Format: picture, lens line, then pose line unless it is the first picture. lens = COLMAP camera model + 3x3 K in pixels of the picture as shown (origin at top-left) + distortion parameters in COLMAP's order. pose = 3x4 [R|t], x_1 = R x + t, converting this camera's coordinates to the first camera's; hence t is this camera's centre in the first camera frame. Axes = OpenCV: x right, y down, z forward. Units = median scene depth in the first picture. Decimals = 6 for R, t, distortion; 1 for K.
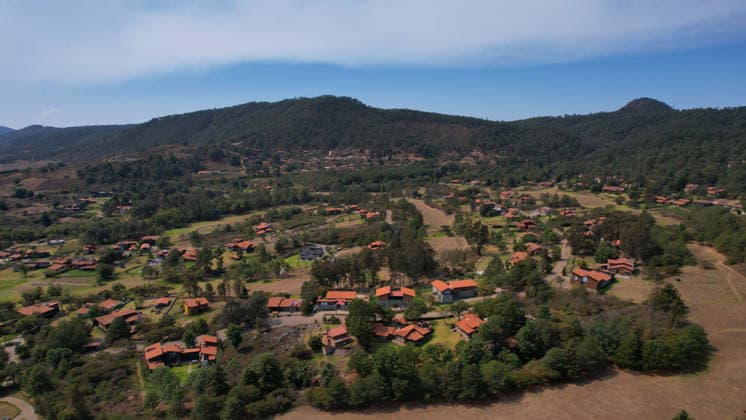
lens RADIAL K [[477.3, 0, 373.0], [0, 477.3, 210.0], [0, 0, 1]] dist [-0.067985, 0.056783]
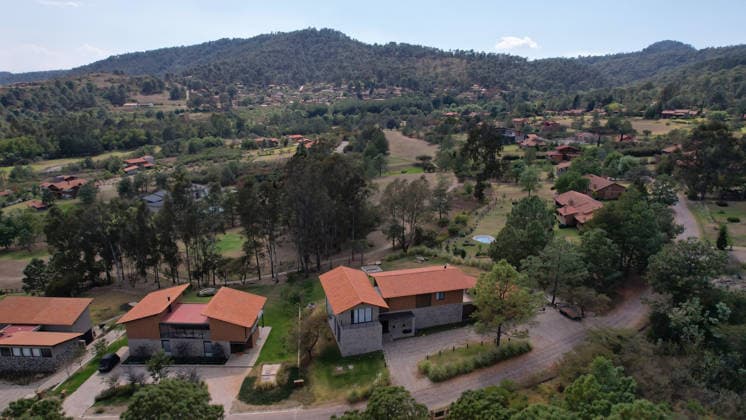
lens RADIAL K [[477.3, 0, 373.0], [0, 477.3, 210.0], [0, 0, 1]] dist [-0.067985, 0.056783]
pose [[0.999983, 0.005668, 0.001222, 0.070788], [-0.005752, 0.996220, 0.086679, 0.038700], [-0.000726, -0.086685, 0.996236, 0.320233]]
